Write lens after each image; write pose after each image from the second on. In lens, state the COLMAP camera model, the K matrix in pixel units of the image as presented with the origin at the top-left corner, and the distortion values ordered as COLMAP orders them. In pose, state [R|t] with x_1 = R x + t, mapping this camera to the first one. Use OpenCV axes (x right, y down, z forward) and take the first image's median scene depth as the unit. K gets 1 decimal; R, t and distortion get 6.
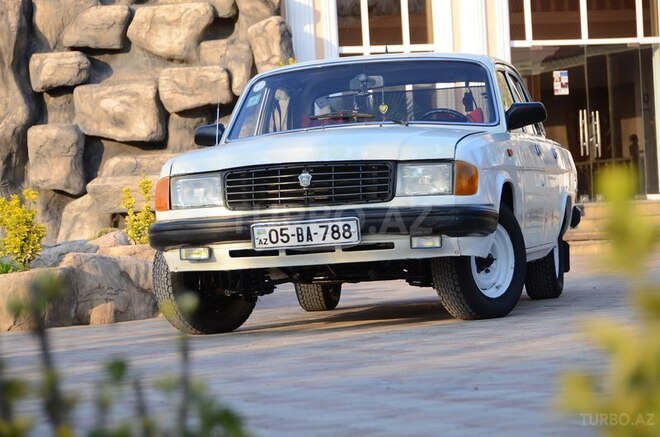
lens RADIAL K [[2670.0, 0, 330.0], [0, 2670.0, 218.5], [0, 0, 1]] dist [0.108663, 0.549023]
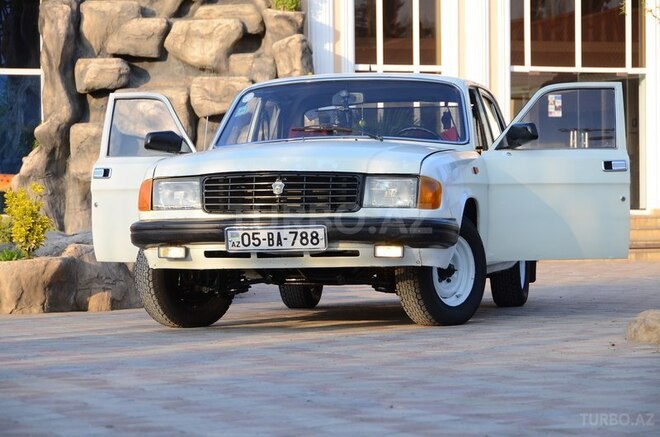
lens RADIAL K [[2349.5, 0, 330.0], [0, 2349.5, 218.5], [0, 0, 1]] dist [0.023044, 1.462812]
pose [[0.998886, 0.044839, -0.014720, 0.024541], [-0.044813, 0.998993, 0.002077, -0.004955], [0.014798, -0.001415, 0.999890, 0.064266]]
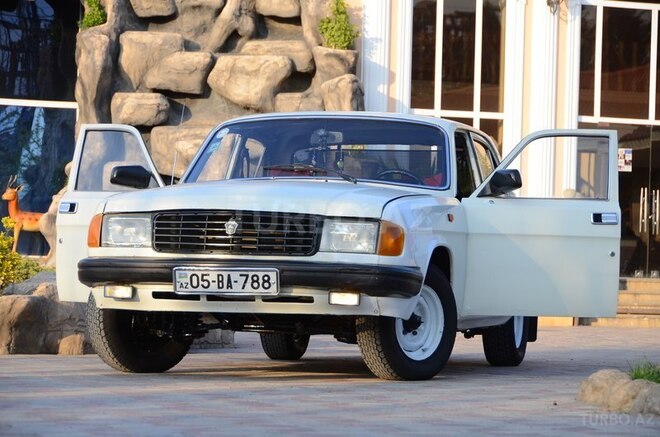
lens RADIAL K [[2526.5, 0, 330.0], [0, 2526.5, 218.5], [0, 0, 1]] dist [0.104616, 0.361340]
pose [[0.995096, 0.079893, -0.058311, 0.079689], [-0.081072, 0.996543, -0.018142, -0.003489], [0.056660, 0.022780, 0.998134, 0.050696]]
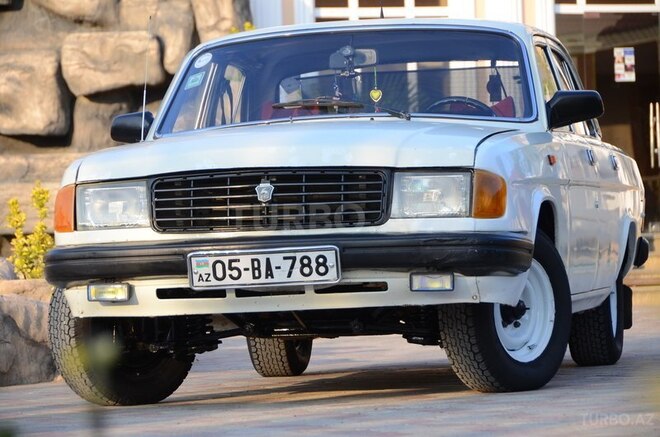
lens RADIAL K [[3746.3, 0, 330.0], [0, 3746.3, 218.5], [0, 0, 1]] dist [0.113604, 2.123654]
pose [[0.999778, 0.019269, 0.008523, -0.000244], [-0.019199, 0.999781, -0.008321, 0.000539], [-0.008681, 0.008156, 0.999929, -0.003928]]
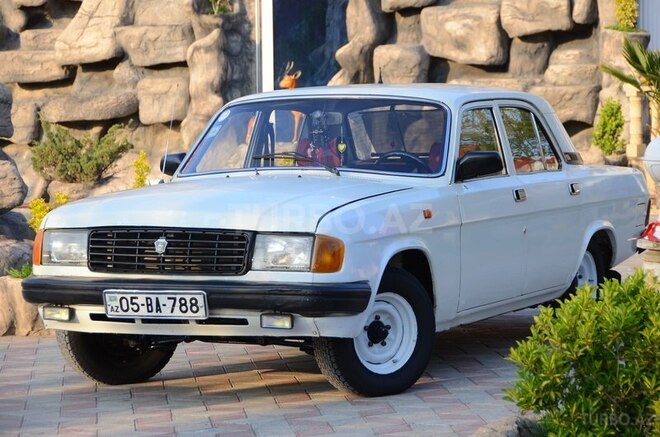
lens RADIAL K [[2461.9, 0, 330.0], [0, 2461.9, 218.5], [0, 0, 1]] dist [0.118803, 2.268972]
pose [[0.968335, 0.055335, -0.243446, 0.249170], [-0.038663, 0.996601, 0.072741, -0.086134], [0.246644, -0.061026, 0.967183, 0.168936]]
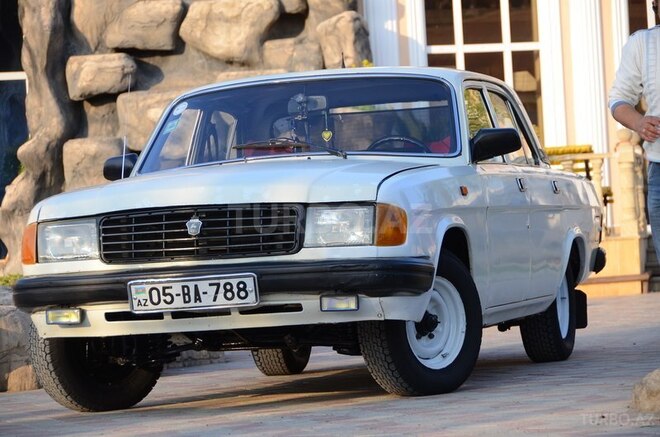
lens RADIAL K [[3011.7, 0, 330.0], [0, 3011.7, 218.5], [0, 0, 1]] dist [0.198311, 0.658508]
pose [[0.997730, -0.001561, -0.067316, 0.090864], [0.001322, 0.999993, -0.003597, -0.013196], [0.067321, 0.003500, 0.997725, 0.077351]]
